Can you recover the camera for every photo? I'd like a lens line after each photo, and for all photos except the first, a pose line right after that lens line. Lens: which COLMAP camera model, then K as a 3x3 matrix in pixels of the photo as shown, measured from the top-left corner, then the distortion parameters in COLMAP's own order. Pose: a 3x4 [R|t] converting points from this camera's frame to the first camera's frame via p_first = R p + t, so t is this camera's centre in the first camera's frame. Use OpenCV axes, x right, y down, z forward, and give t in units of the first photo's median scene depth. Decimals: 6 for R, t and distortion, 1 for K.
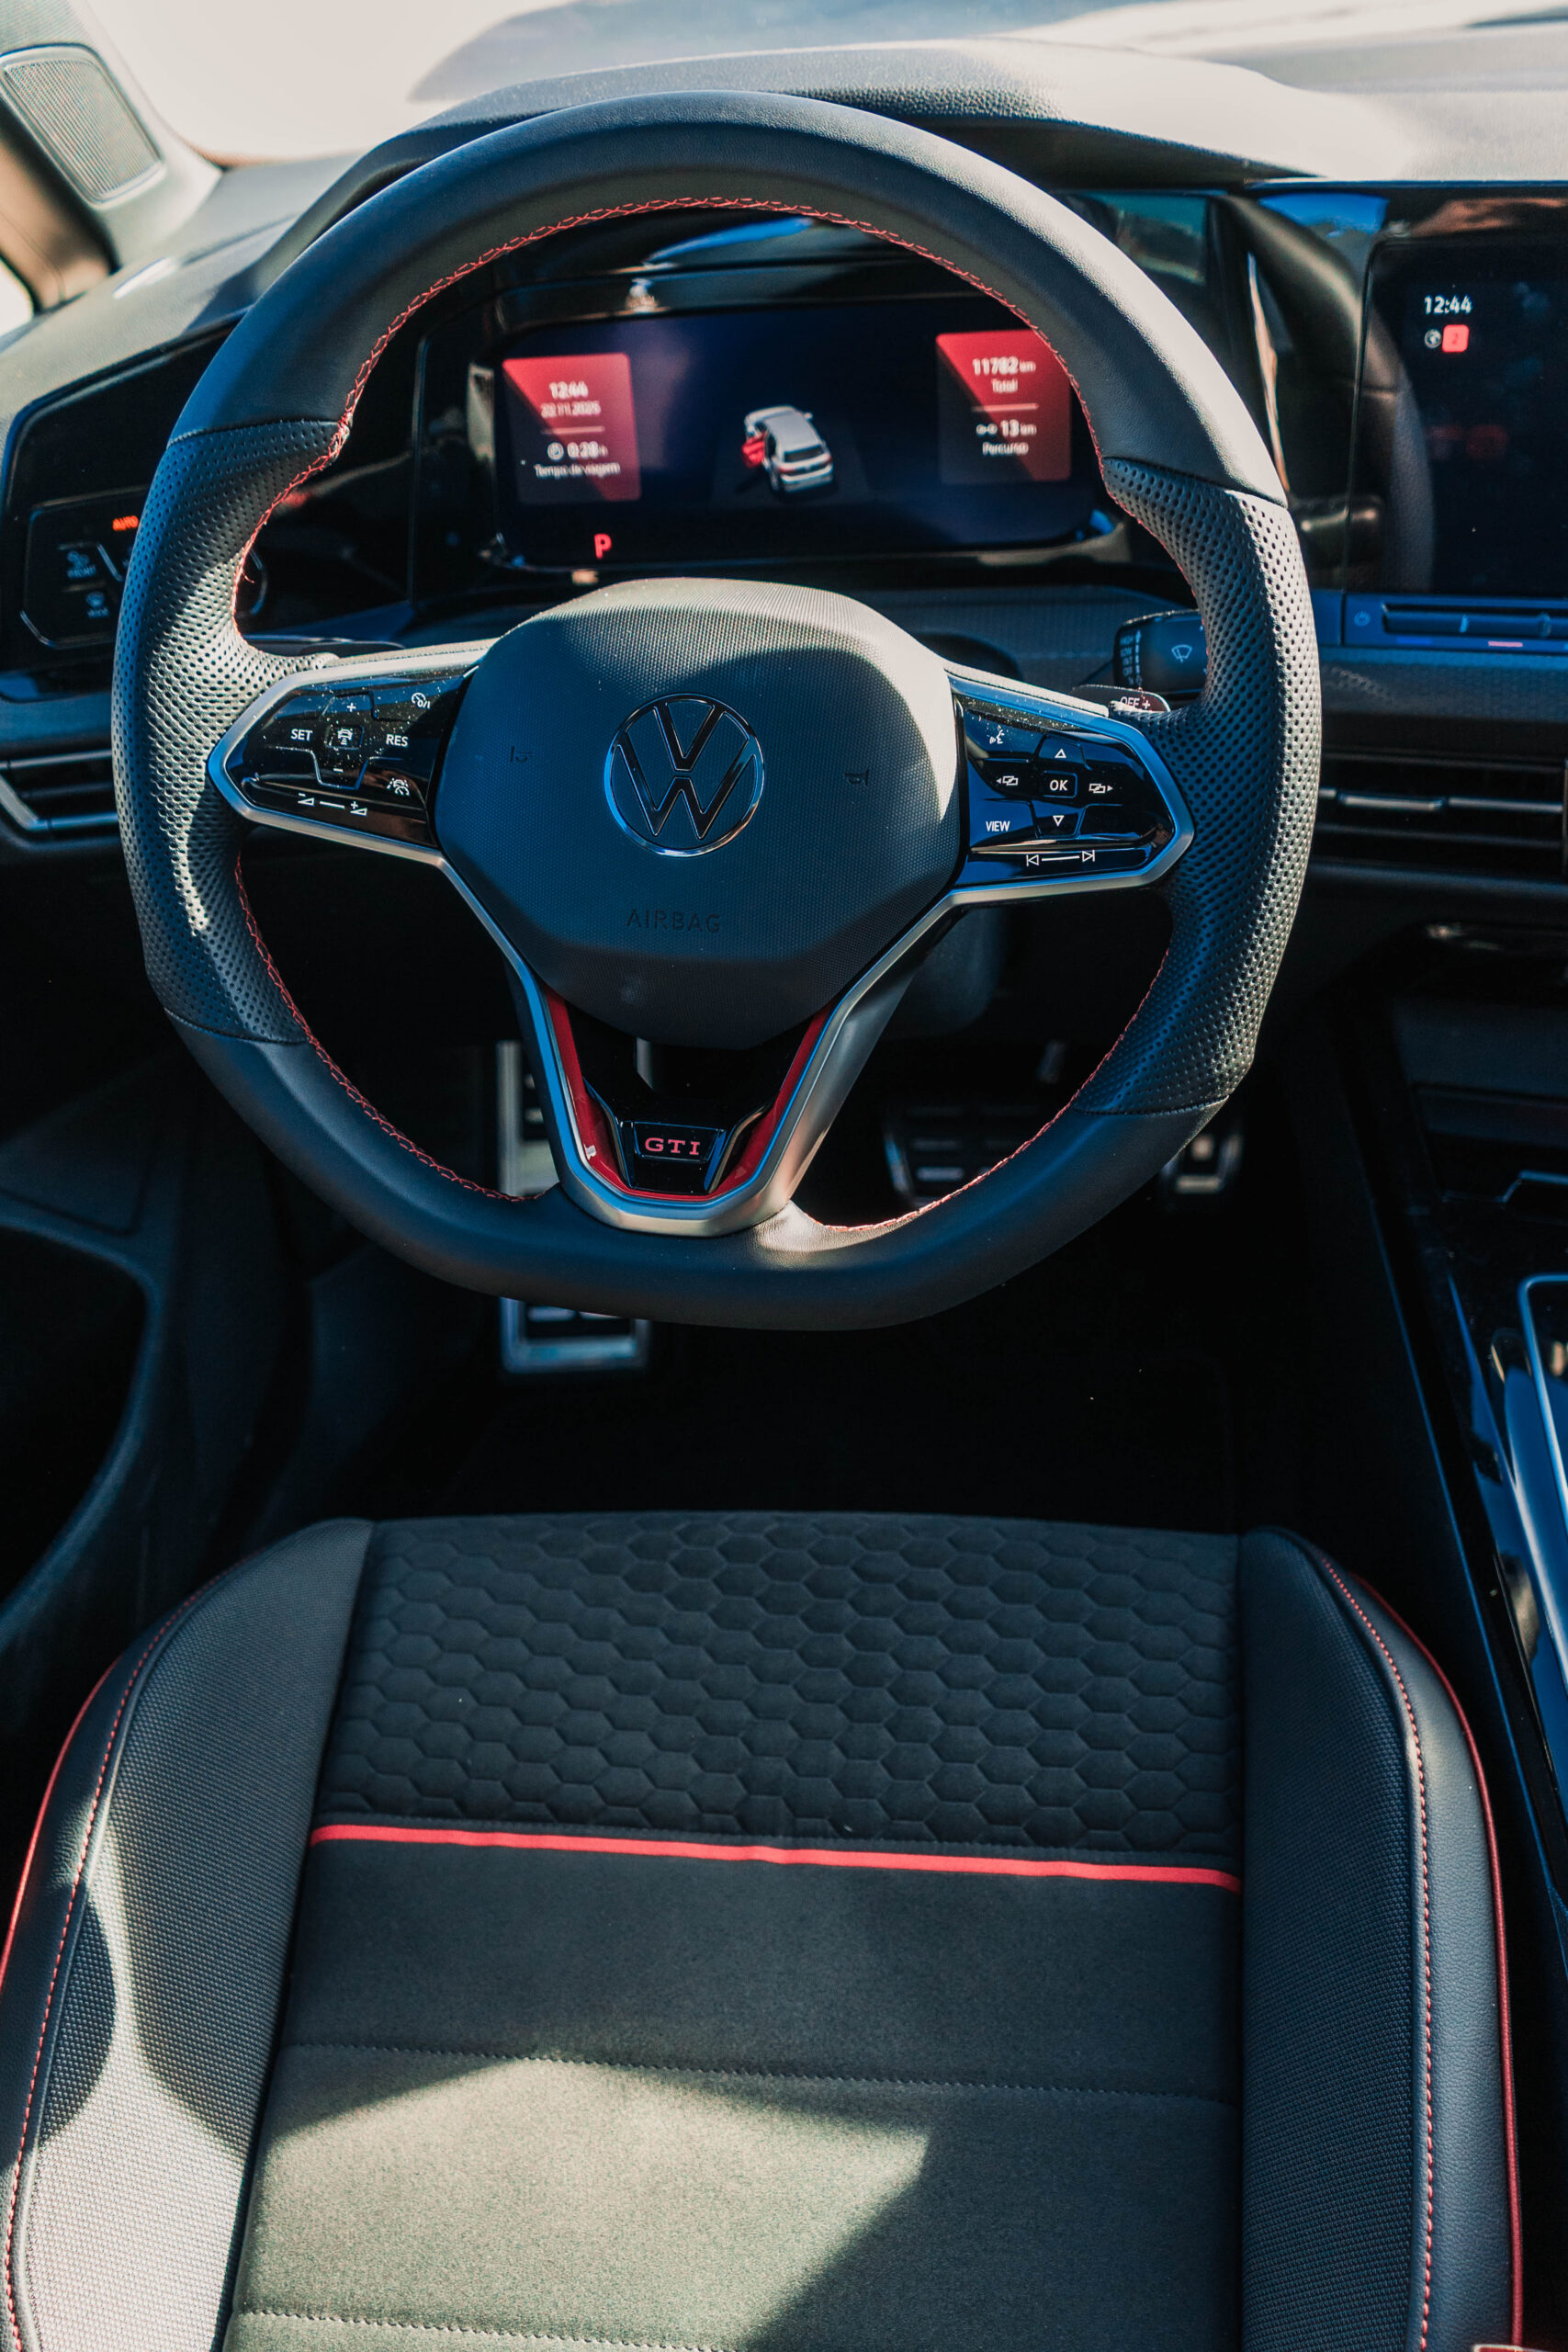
lens RADIAL K [[1844.0, 0, 782.5], [0, 1844.0, 1188.4], [0, 0, 1]] dist [-0.002501, -0.002771]
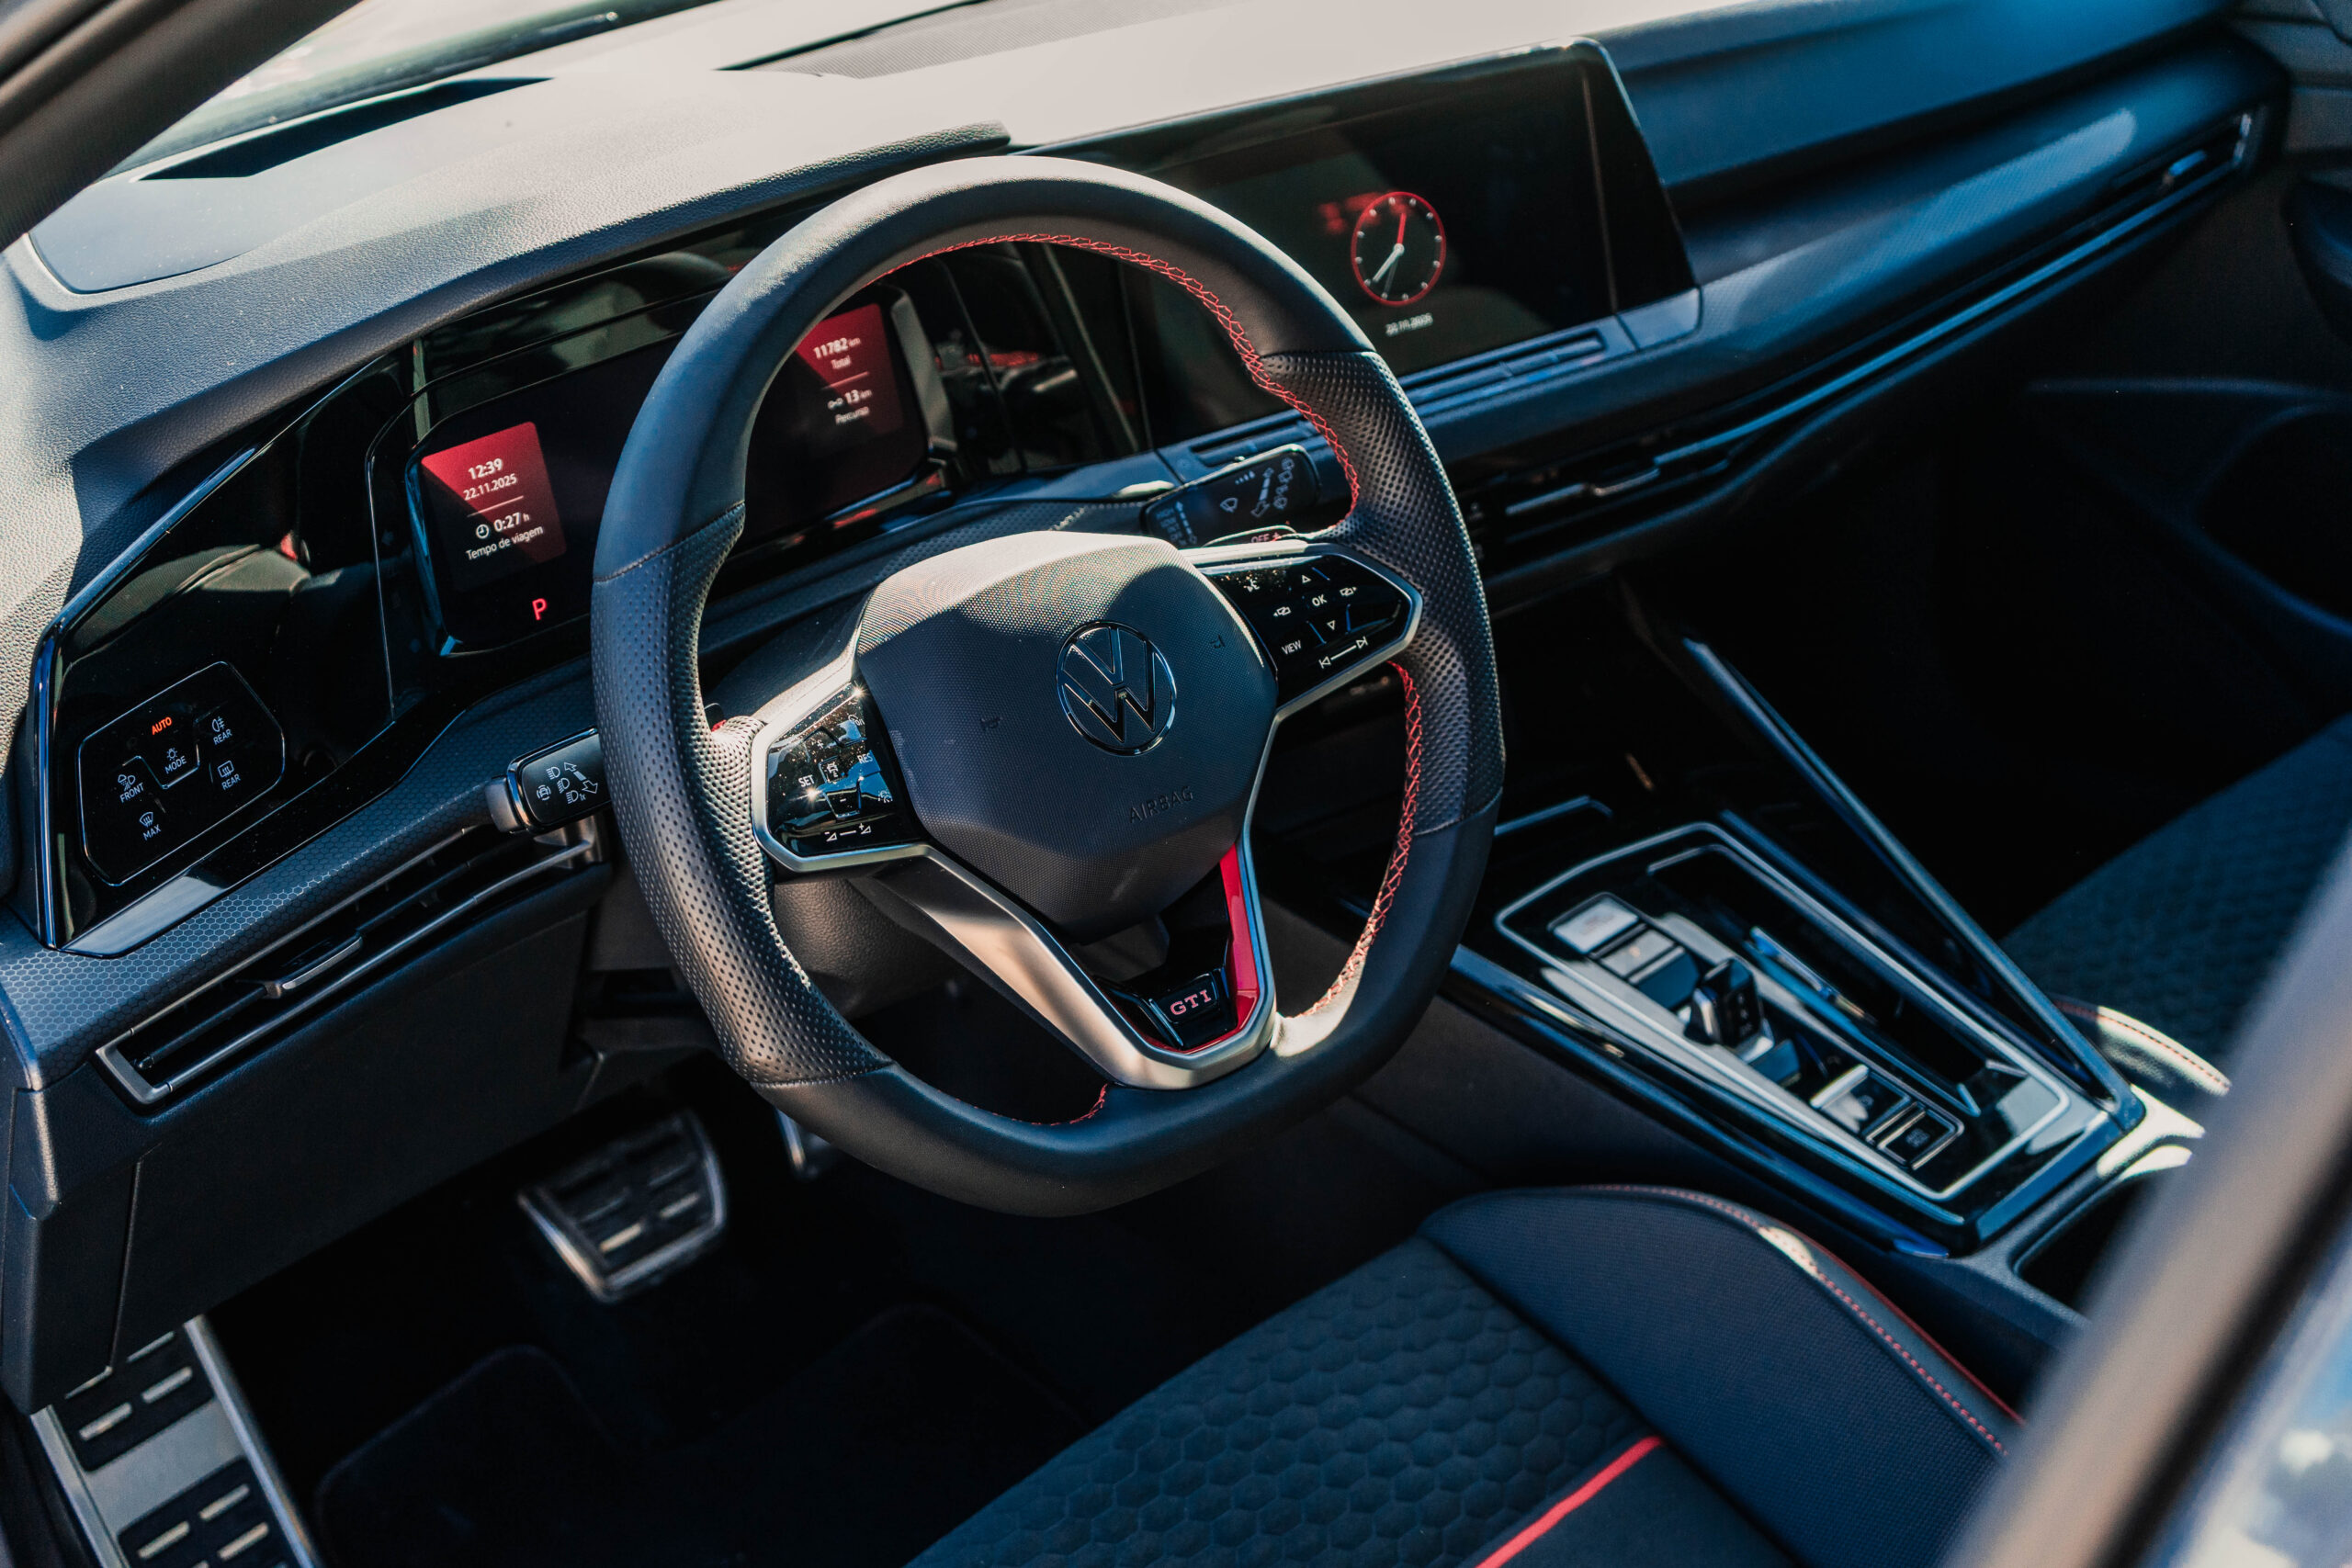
lens RADIAL K [[2960.4, 0, 1174.5], [0, 2960.4, 786.8], [0, 0, 1]] dist [-0.027166, 0.000000]
pose [[0.636849, -0.321808, 0.700616, -1.038383], [0.470746, 0.881974, -0.022792, -0.082503], [-0.610591, 0.344327, 0.713175, -0.270128]]
